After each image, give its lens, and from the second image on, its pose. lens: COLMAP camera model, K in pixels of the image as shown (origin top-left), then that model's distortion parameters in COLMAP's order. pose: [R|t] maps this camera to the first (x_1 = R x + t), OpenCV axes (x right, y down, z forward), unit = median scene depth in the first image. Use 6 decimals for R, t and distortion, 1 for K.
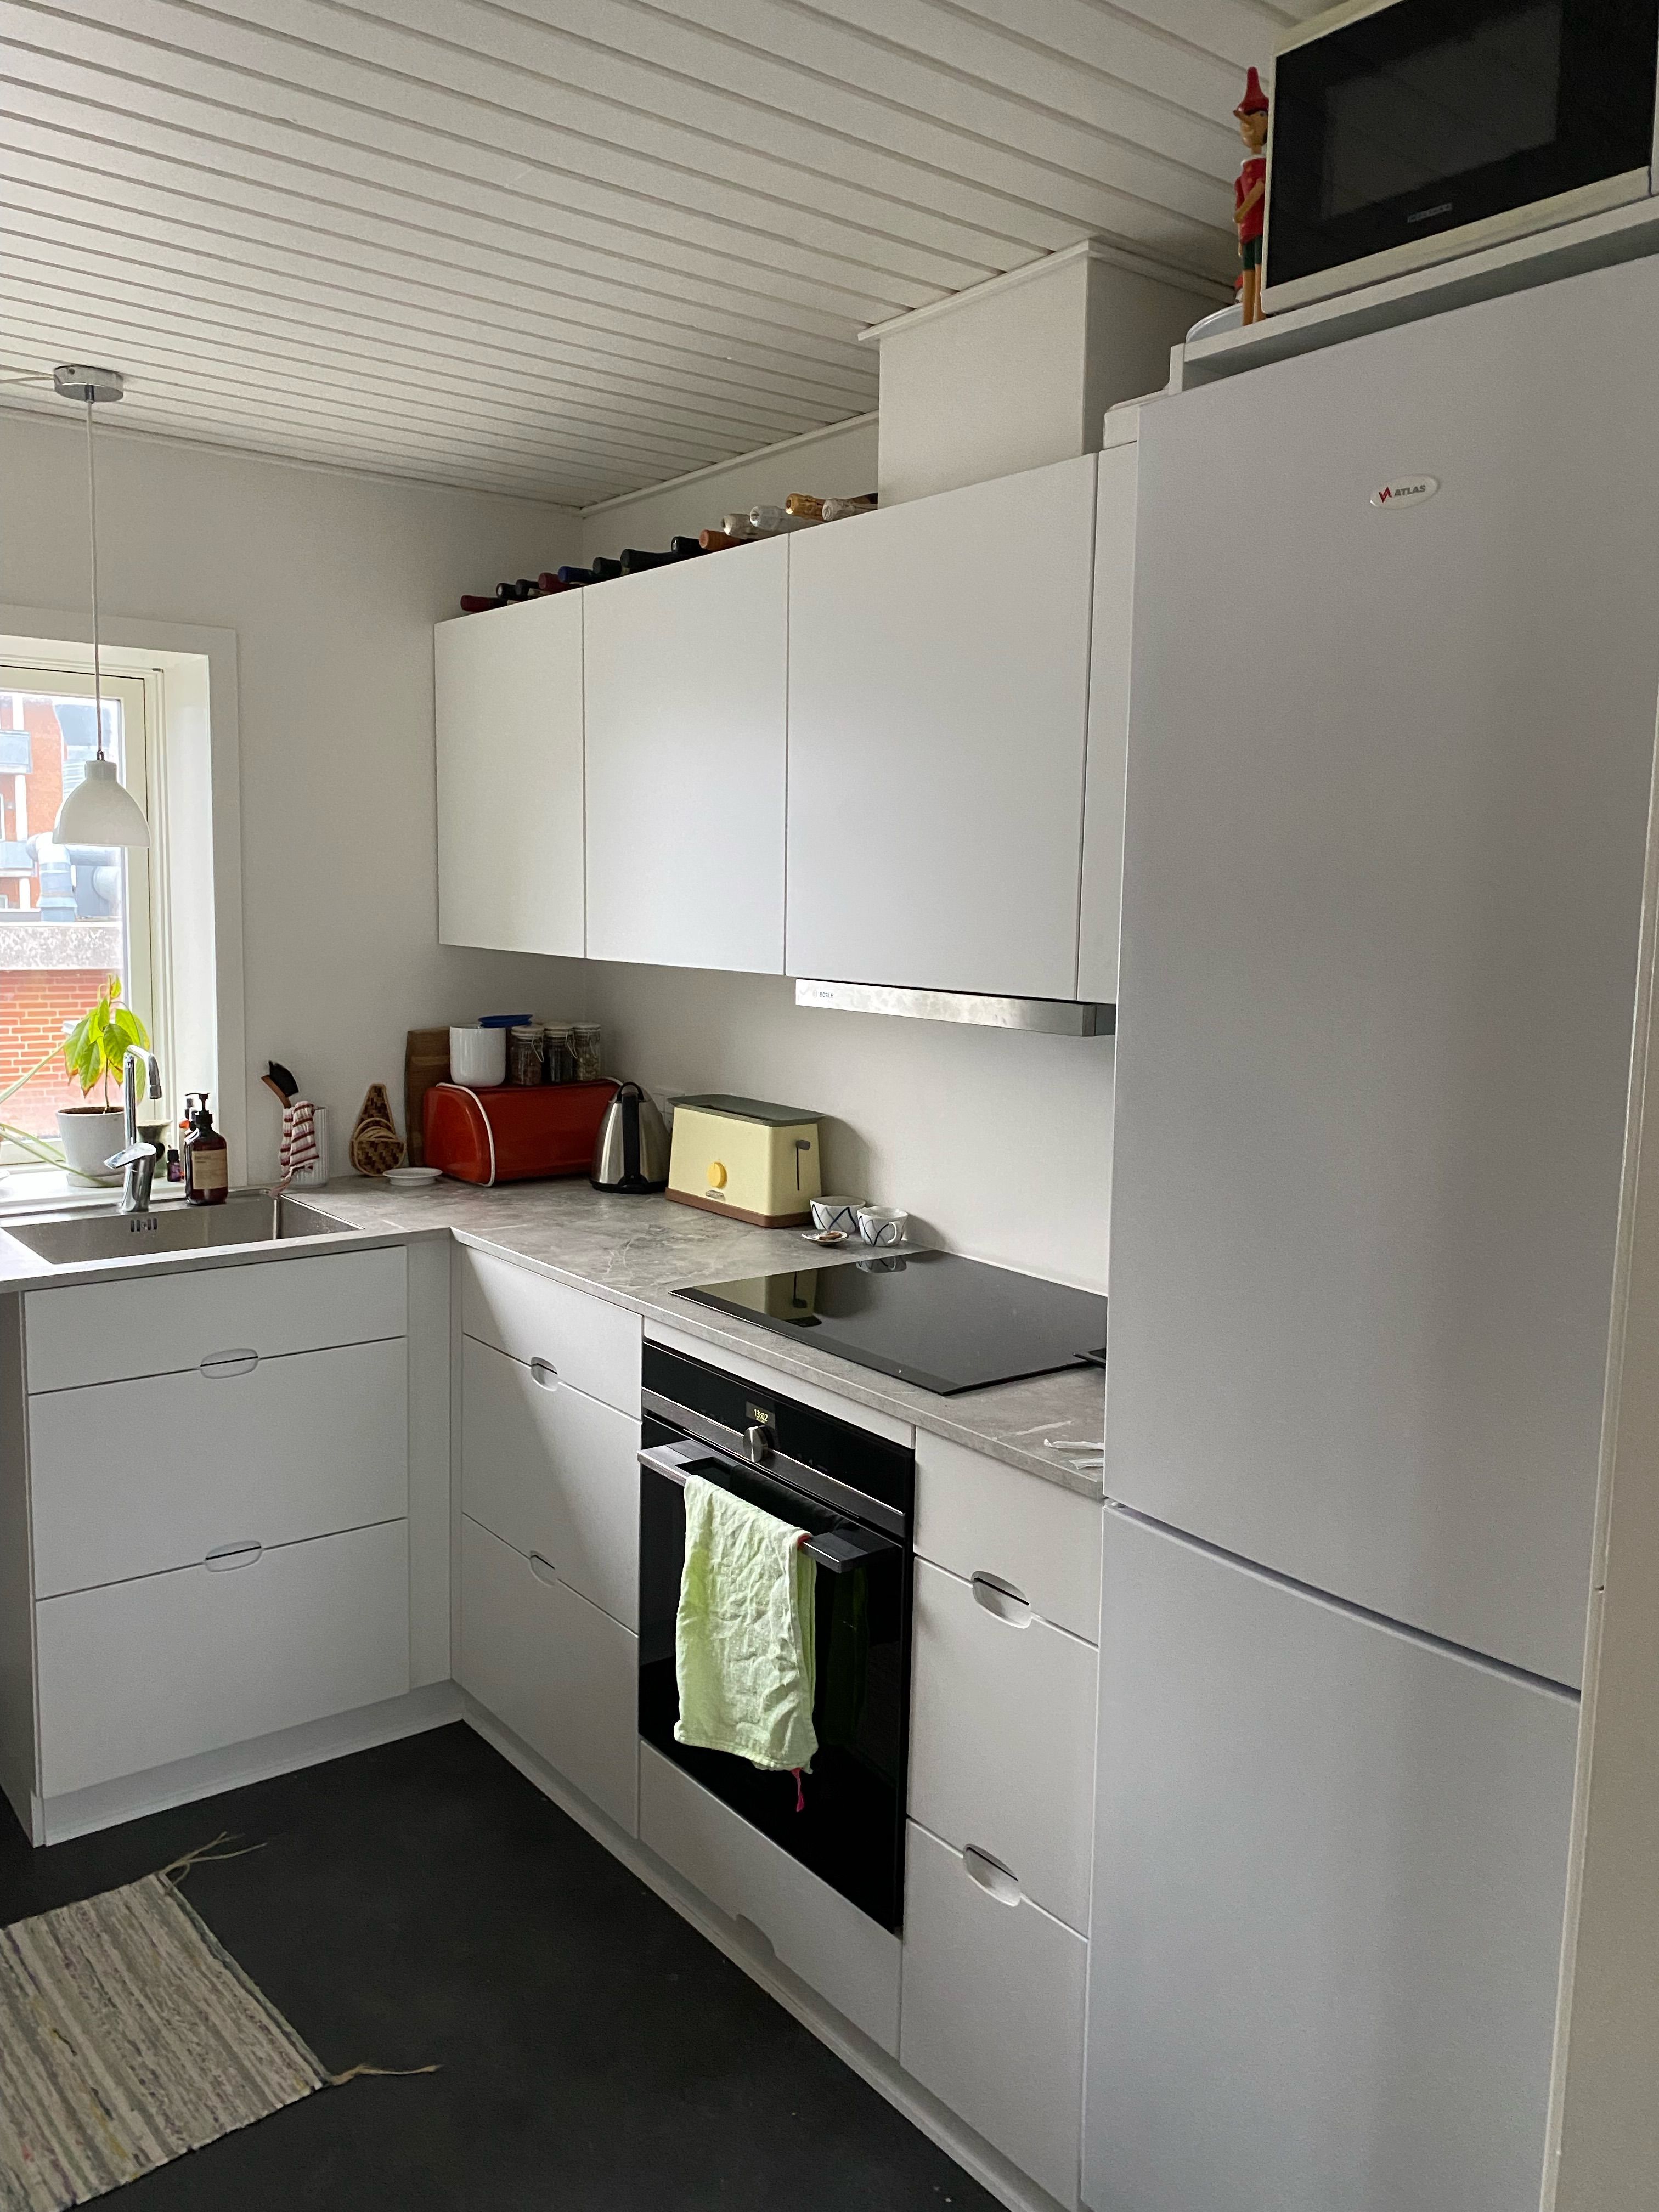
lens RADIAL K [[1680.9, 0, 831.5], [0, 1680.9, 1093.9], [0, 0, 1]] dist [0.027856, 0.002385]
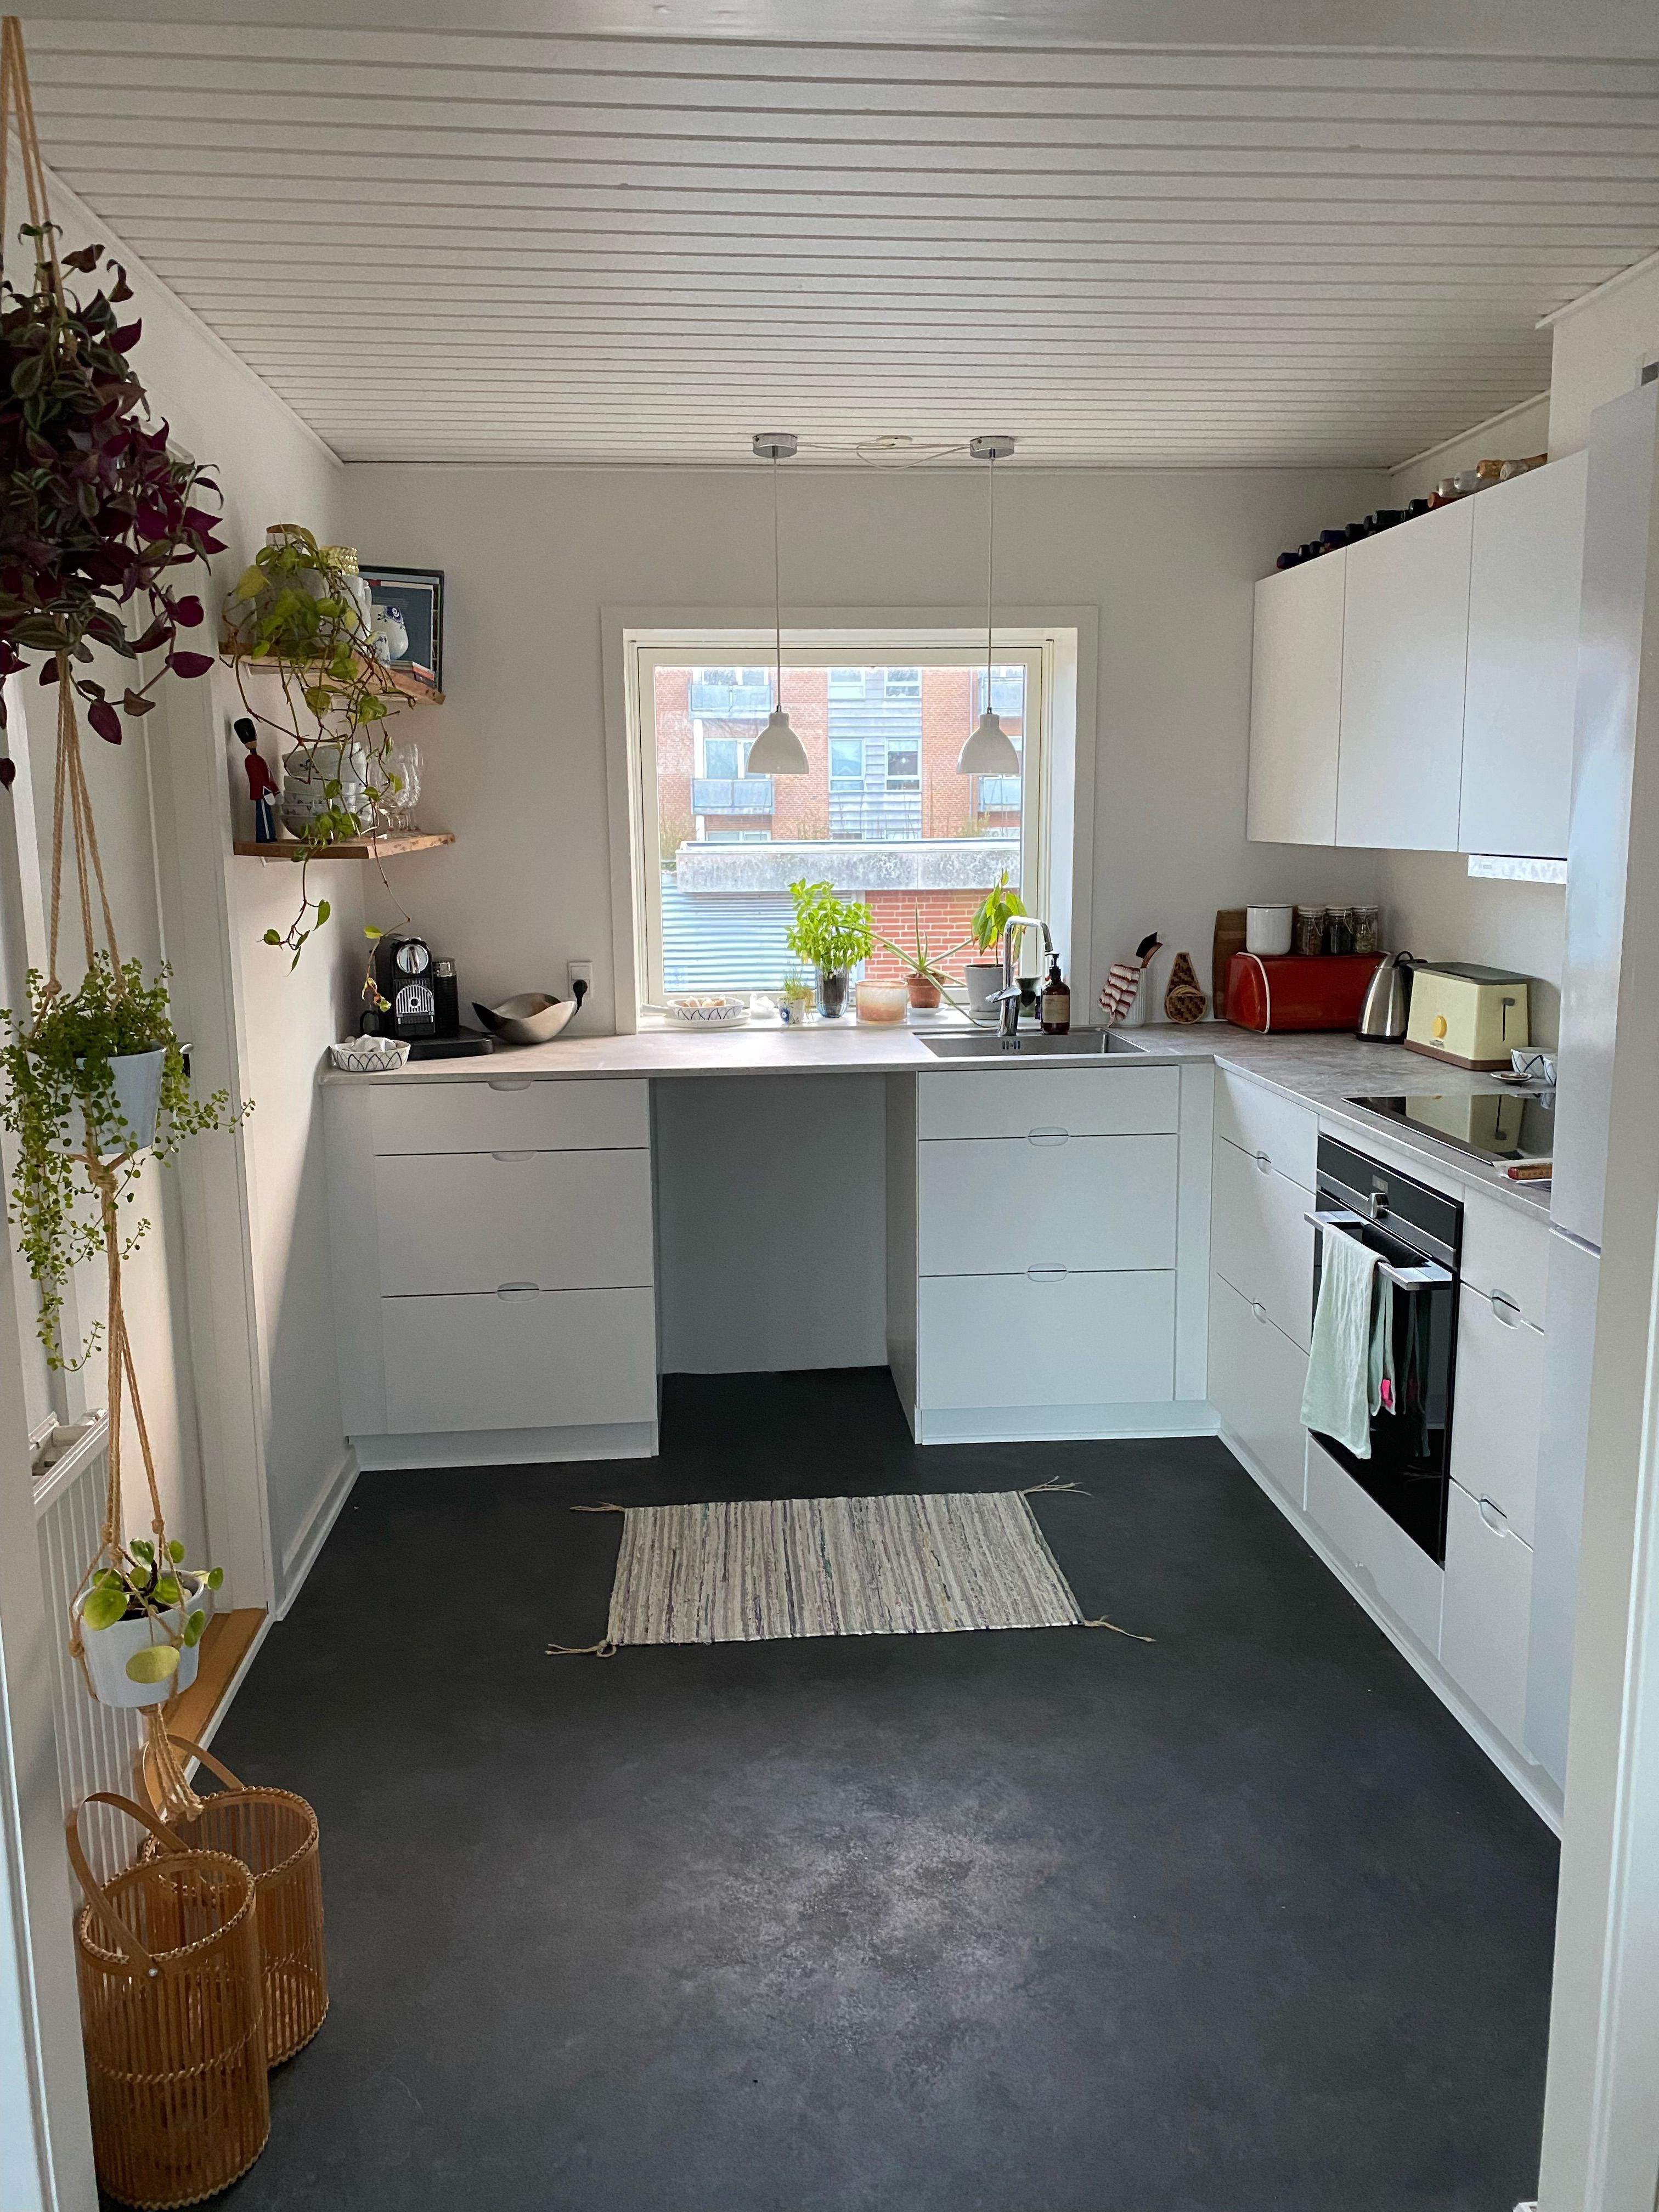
lens RADIAL K [[1680.9, 0, 833.1], [0, 1680.9, 1108.5], [0, 0, 1]] dist [0.027856, 0.002385]
pose [[0.840738, 0.064505, -0.537587, 0.227383], [-0.033985, 0.997207, 0.066505, 0.042148], [0.540375, -0.037644, 0.840582, -0.262094]]
